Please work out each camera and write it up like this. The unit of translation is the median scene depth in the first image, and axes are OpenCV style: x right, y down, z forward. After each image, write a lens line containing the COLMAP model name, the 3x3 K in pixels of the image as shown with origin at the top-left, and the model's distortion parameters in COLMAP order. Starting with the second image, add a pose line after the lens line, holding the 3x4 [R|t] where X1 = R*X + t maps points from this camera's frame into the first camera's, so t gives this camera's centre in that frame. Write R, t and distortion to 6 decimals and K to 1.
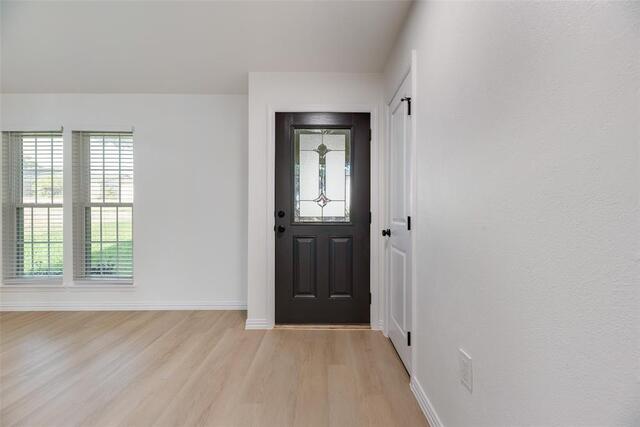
lens RADIAL K [[272.7, 0, 320.0], [0, 272.7, 213.5], [0, 0, 1]] dist [0.000435, -0.000110]
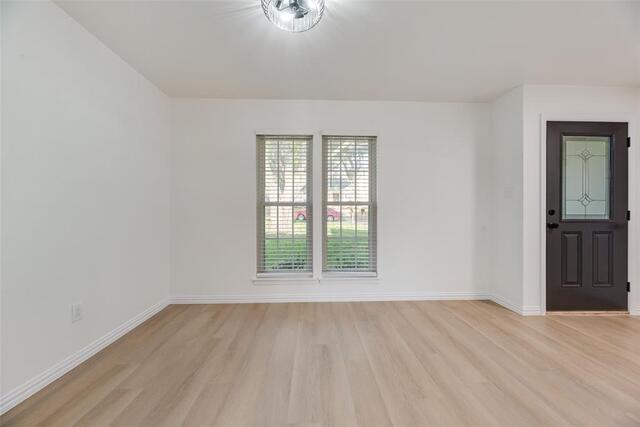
lens RADIAL K [[260.3, 0, 320.0], [0, 260.3, 213.5], [0, 0, 1]] dist [-0.000063, 0.000052]
pose [[0.999409, 0.001664, 0.034343, -1.083826], [-0.001714, 0.999998, 0.001408, 0.007208], [-0.034340, -0.001466, 0.999409, -0.030559]]
